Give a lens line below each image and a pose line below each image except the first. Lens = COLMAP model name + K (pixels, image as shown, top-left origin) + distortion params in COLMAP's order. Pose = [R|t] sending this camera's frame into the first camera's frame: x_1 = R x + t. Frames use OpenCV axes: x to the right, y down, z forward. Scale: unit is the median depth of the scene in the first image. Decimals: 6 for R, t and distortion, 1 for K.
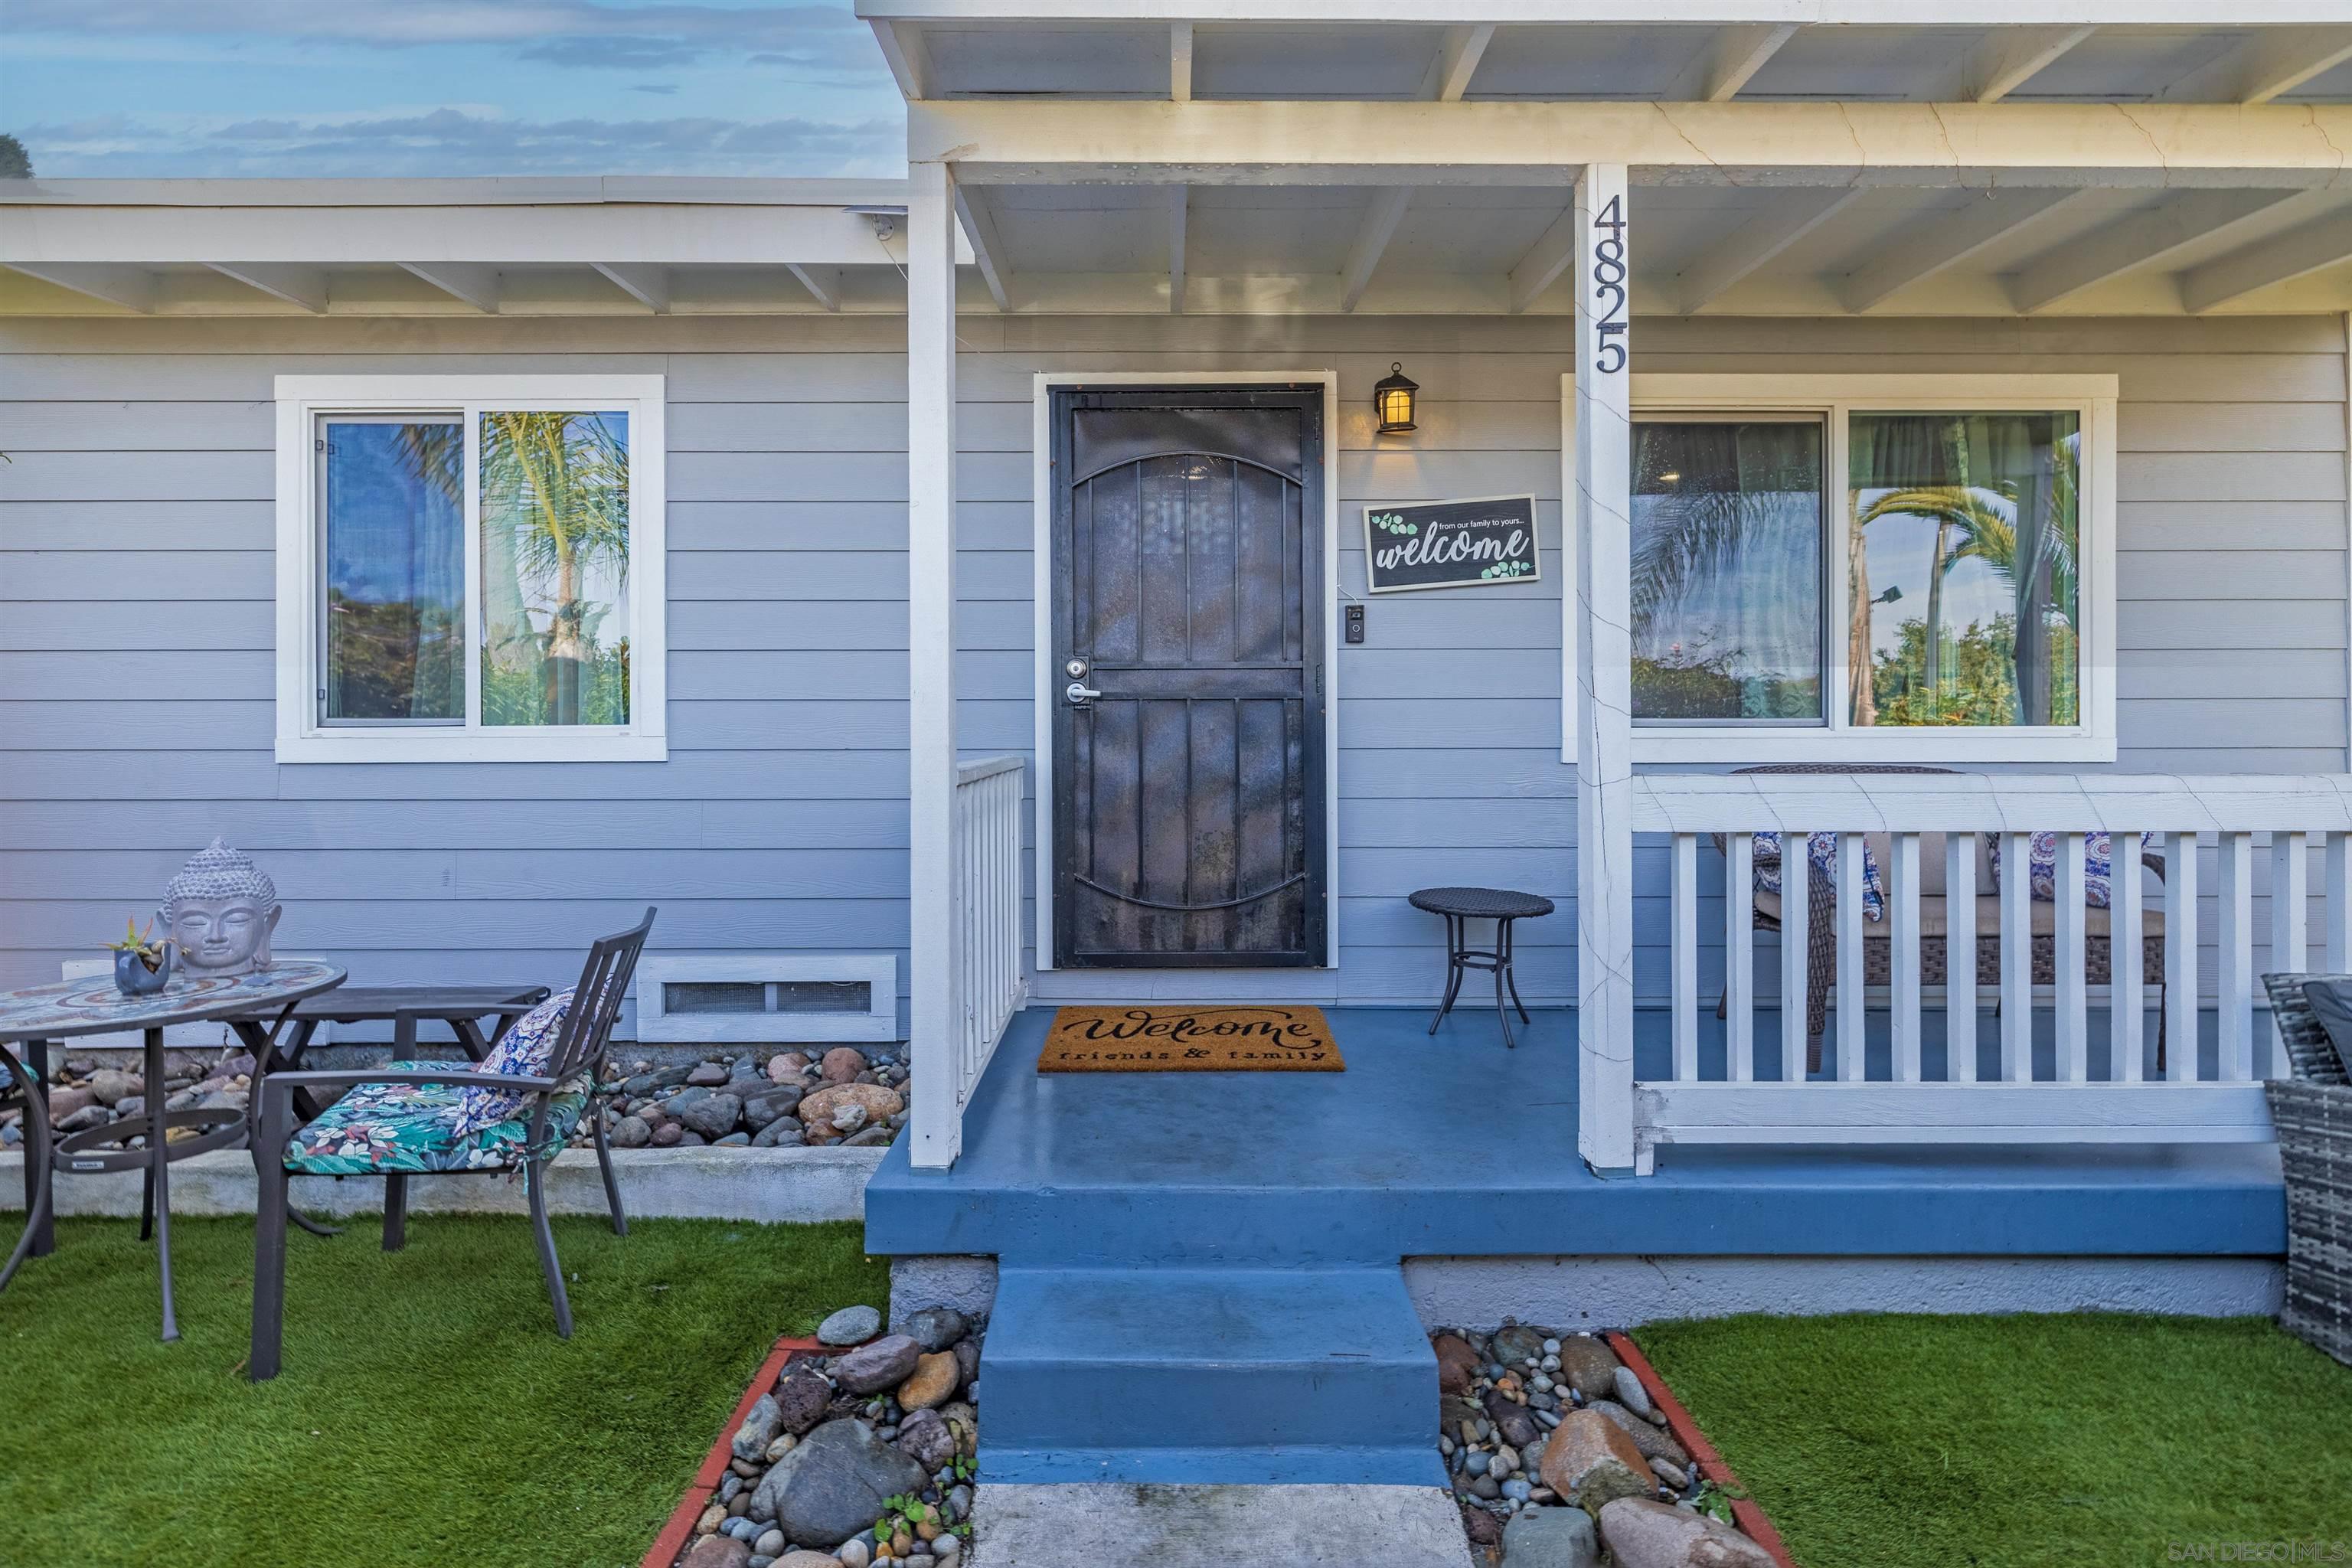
lens RADIAL K [[1018.4, 0, 1173.1], [0, 1018.4, 745.6], [0, 0, 1]] dist [-0.000814, -0.000026]
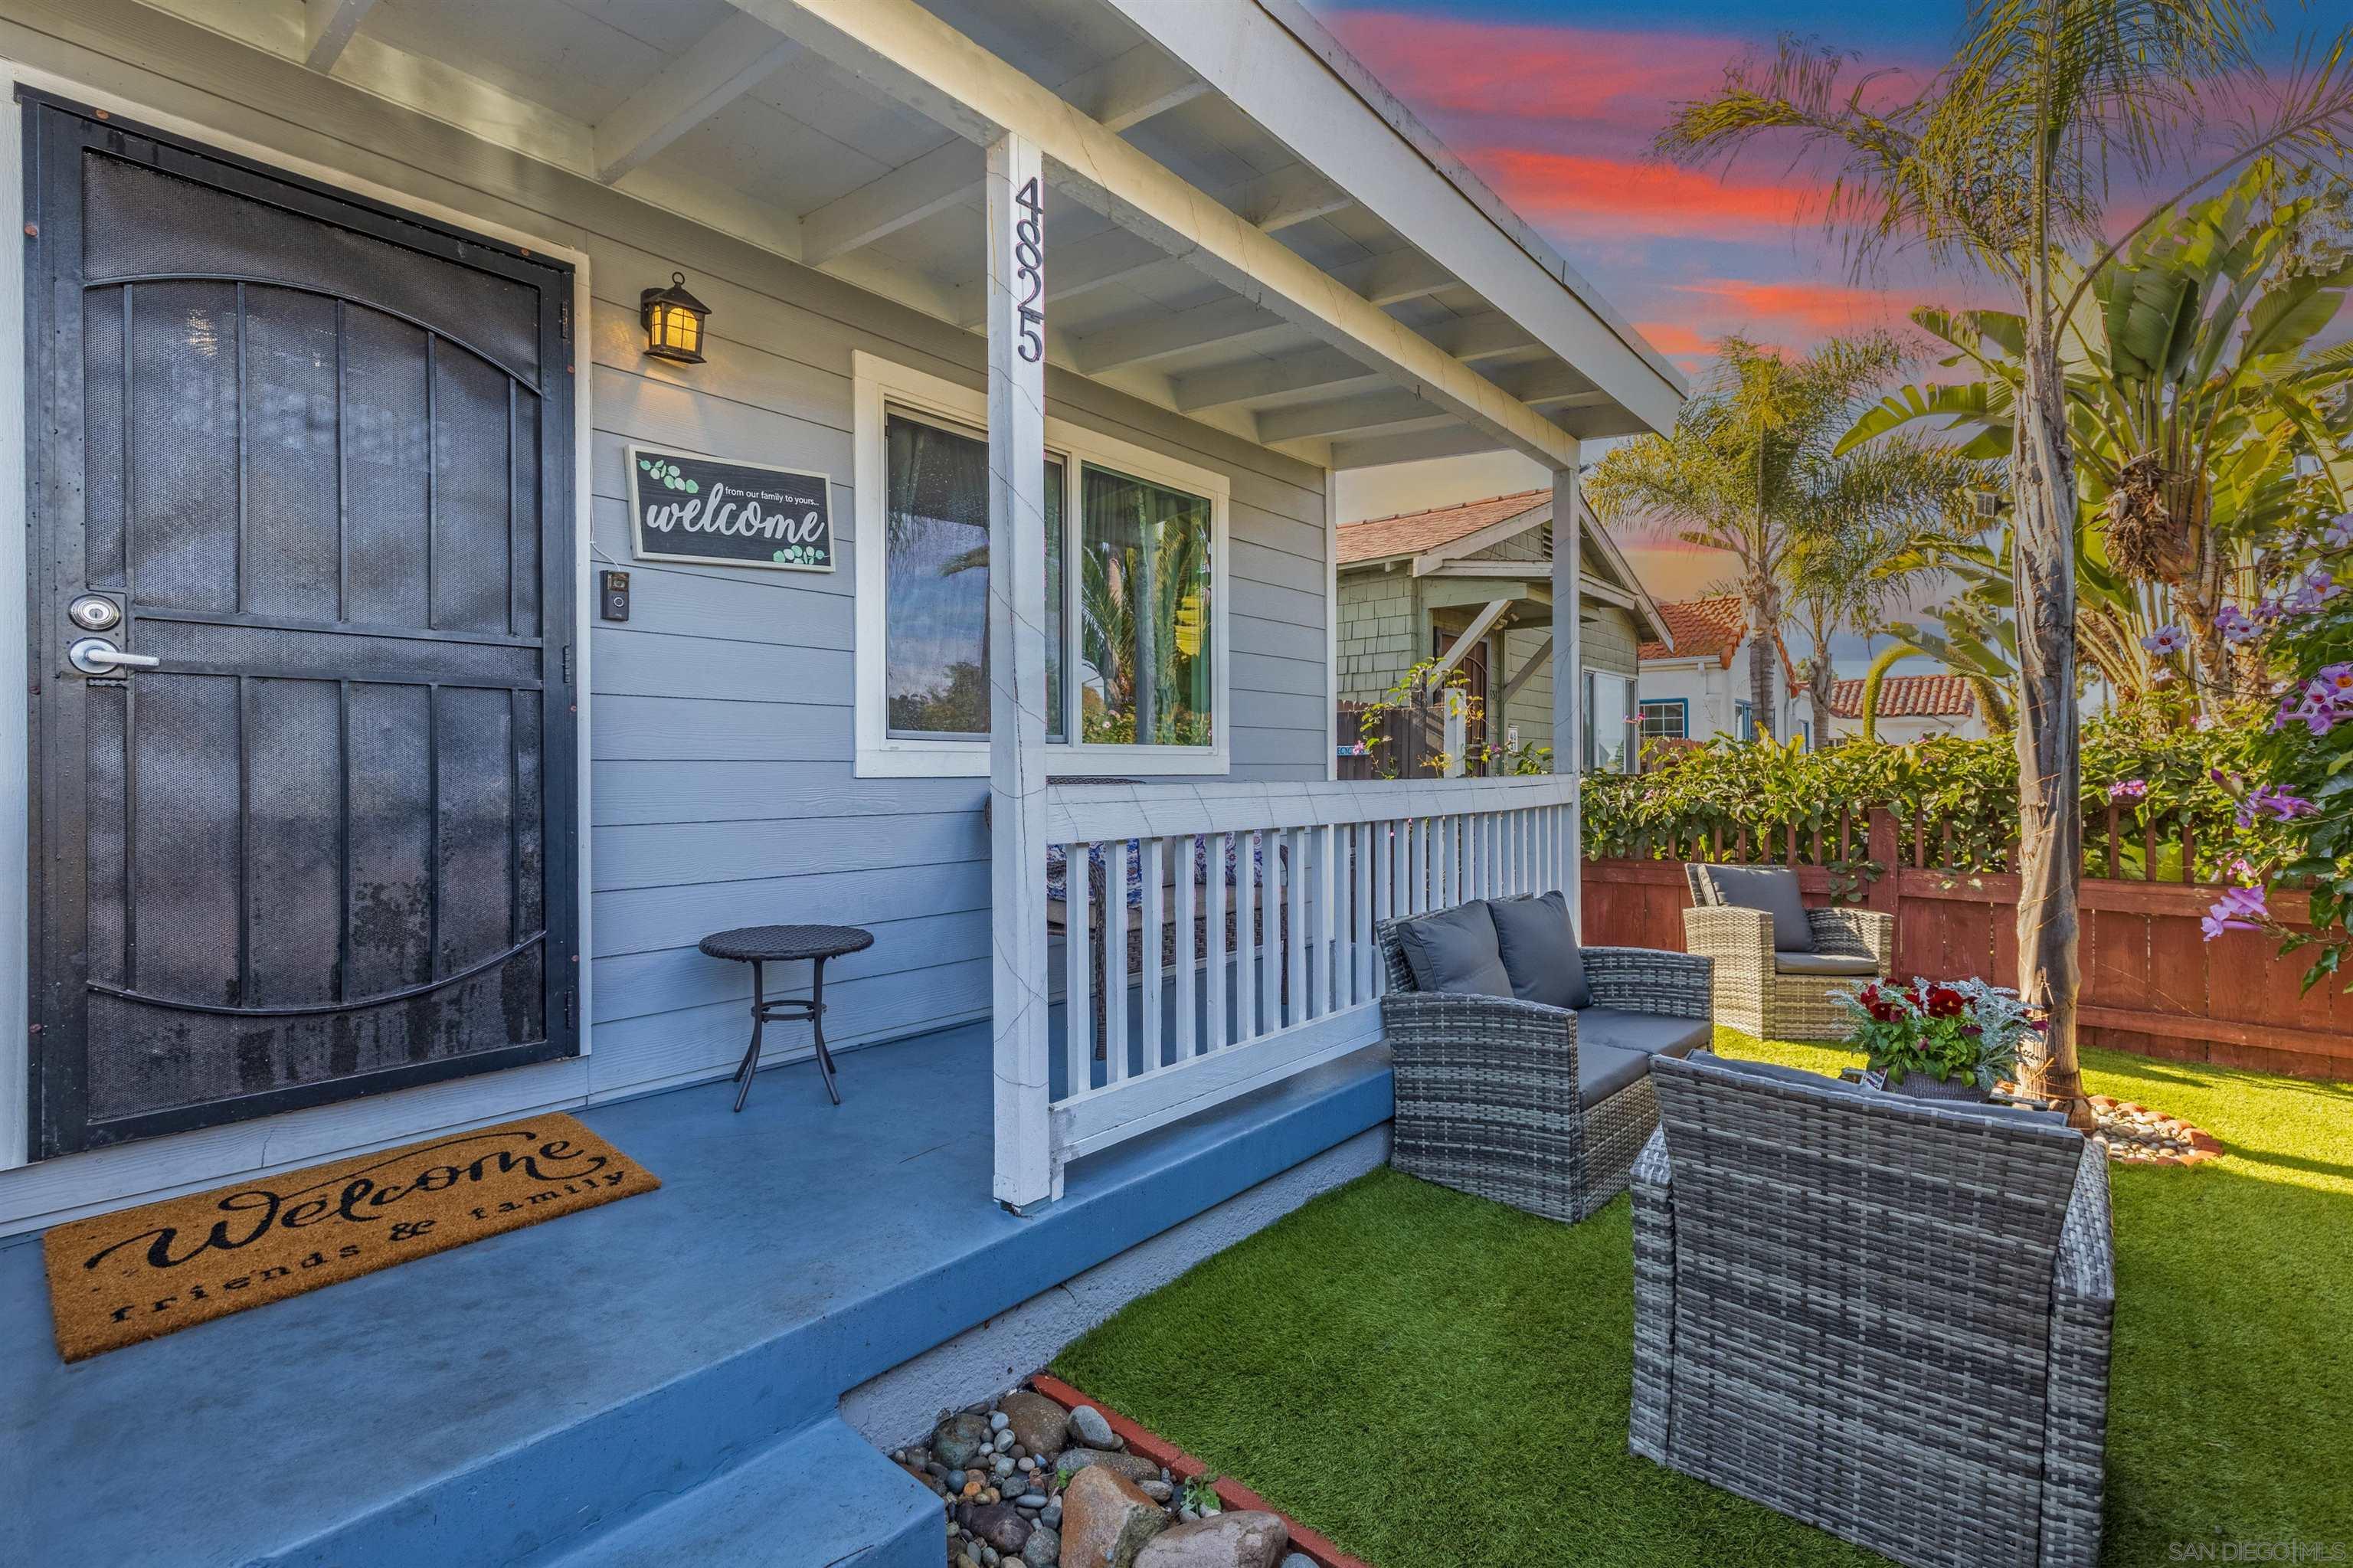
lens RADIAL K [[1062.7, 0, 1176.7], [0, 1062.7, 759.9], [0, 0, 1]] dist [-0.000275, 0.000942]
pose [[0.648096, 0.007218, 0.761524, -0.156829], [-0.002045, 0.999968, -0.007737, 0.008337], [-0.761556, 0.003457, 0.648090, 0.171926]]
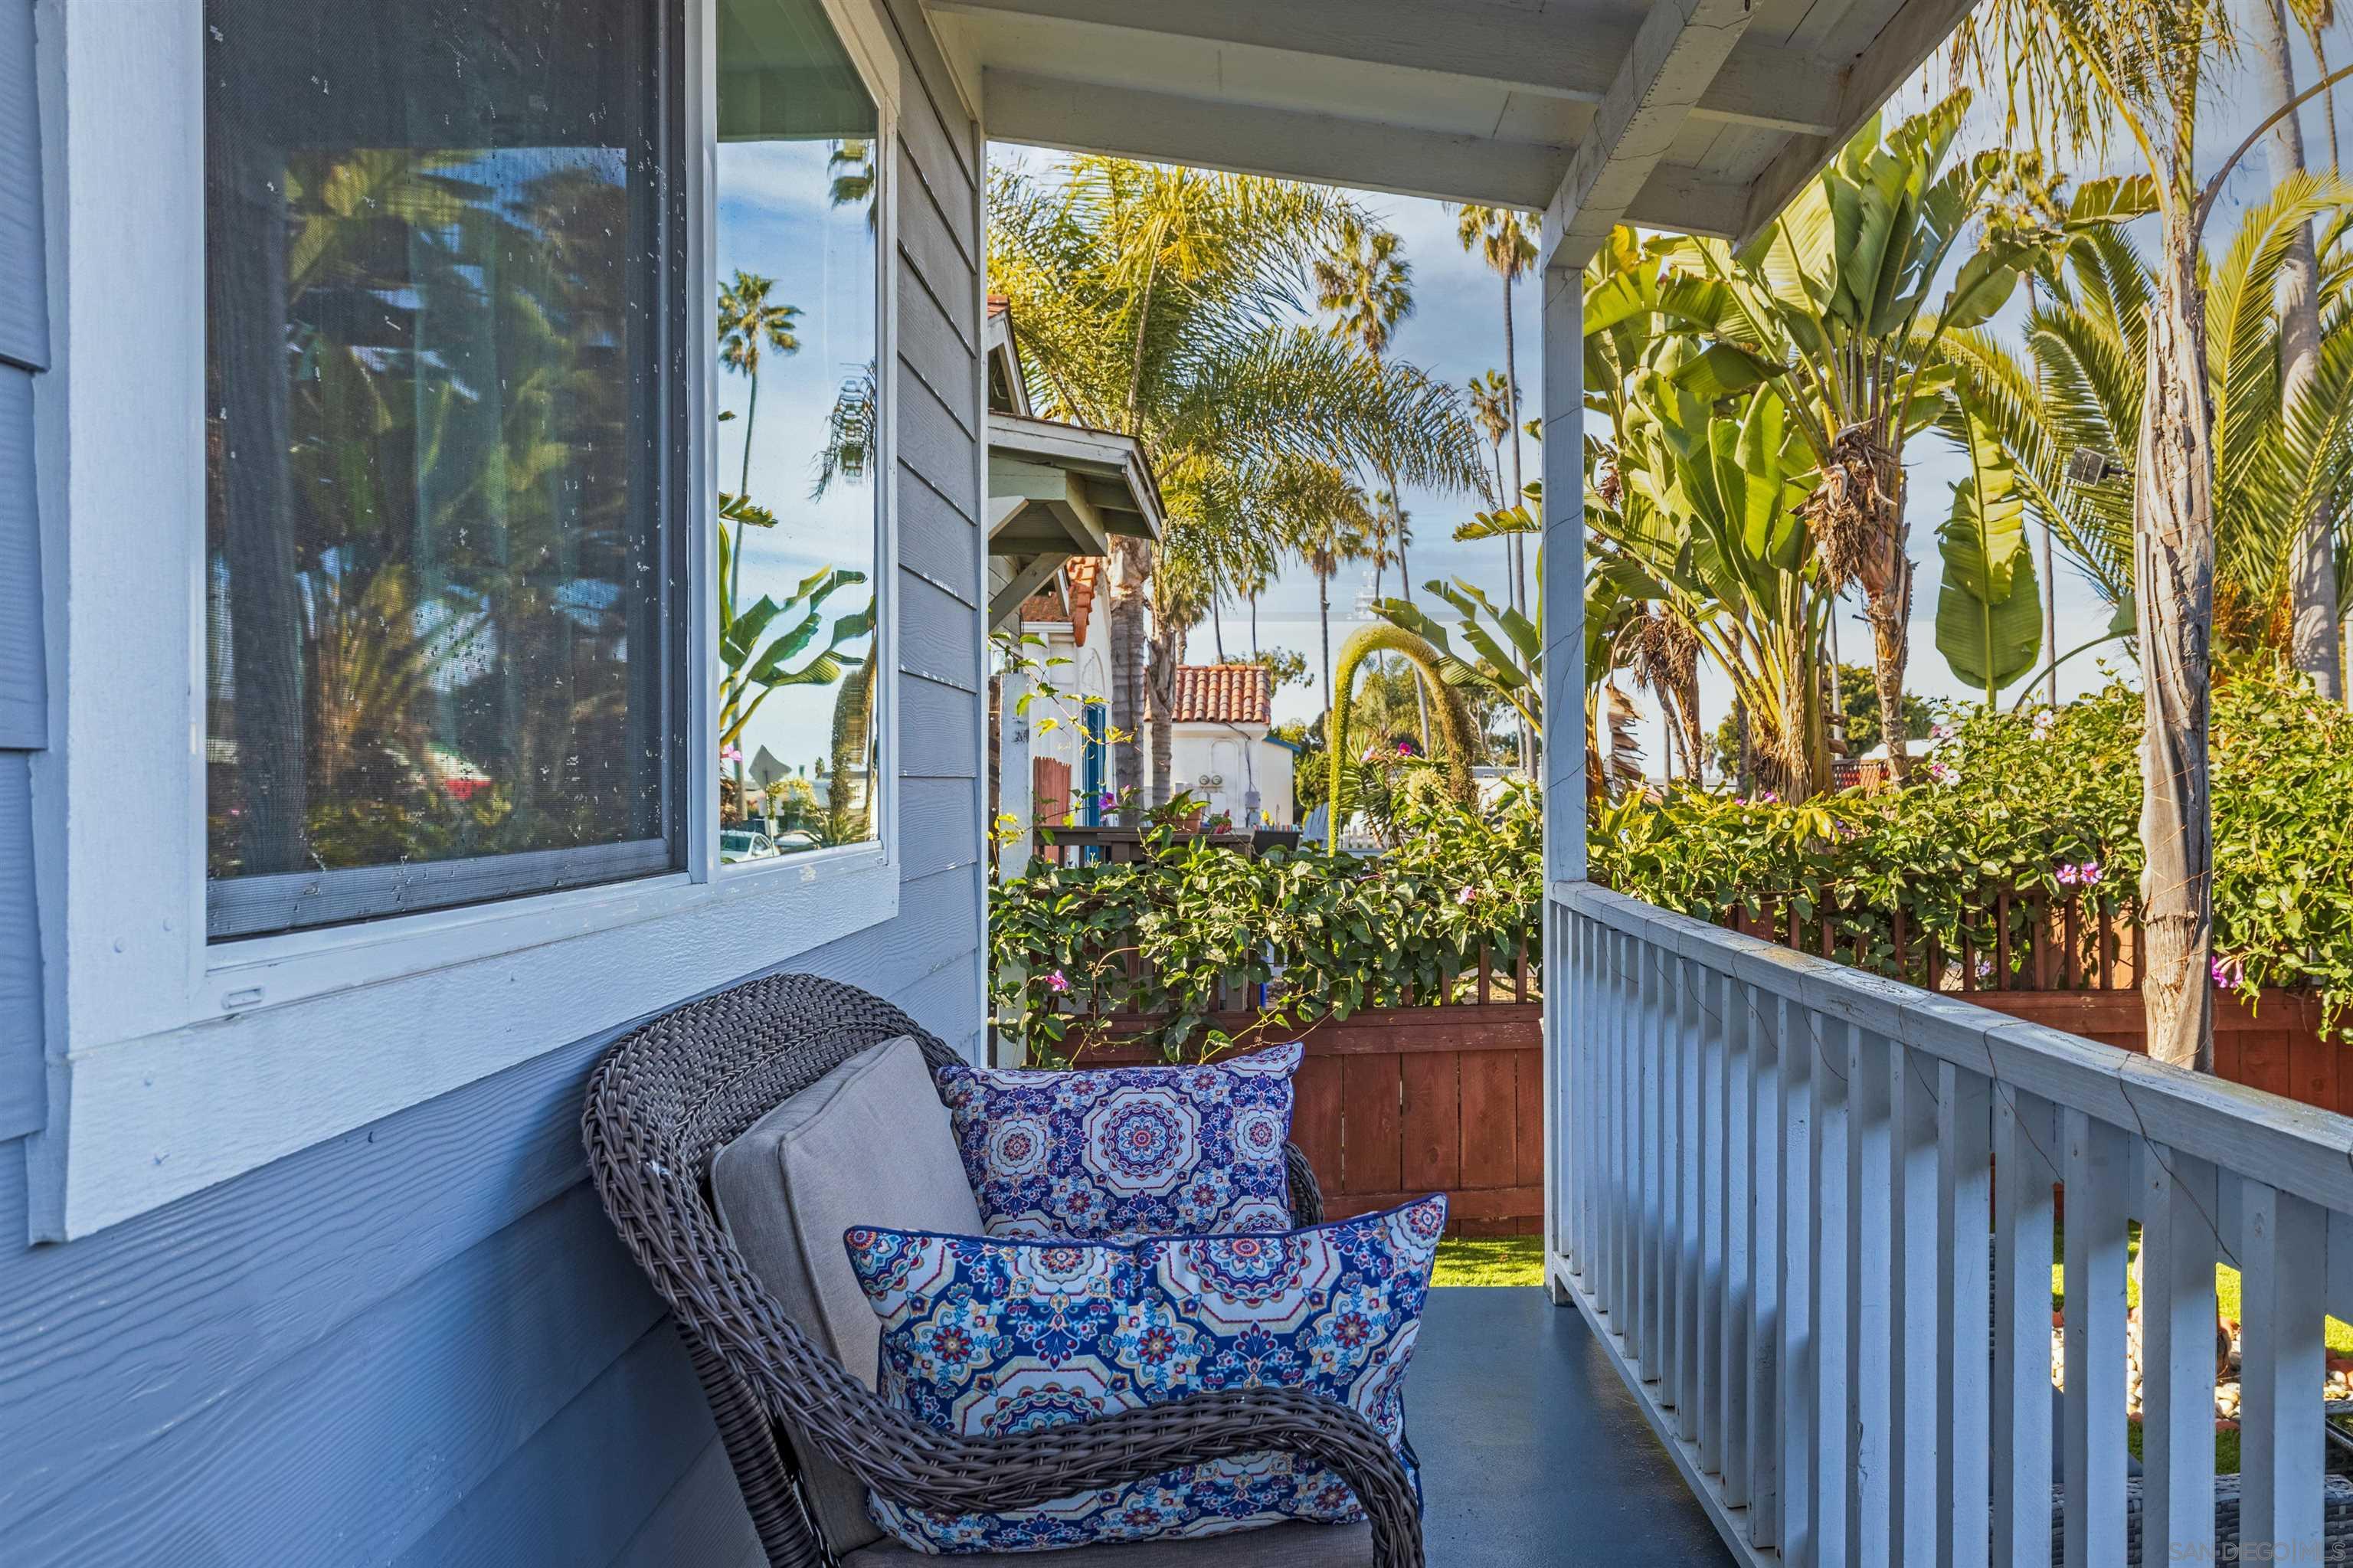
lens RADIAL K [[1709.4, 0, 1523.6], [0, 1709.4, 782.6], [0, 0, 1]] dist [0.008937, 0.001897]
pose [[-0.152818, 0.002691, 0.988251, 0.134610], [-0.004651, 0.999983, -0.003442, -0.046377], [-0.988243, -0.005123, -0.152803, 0.886835]]
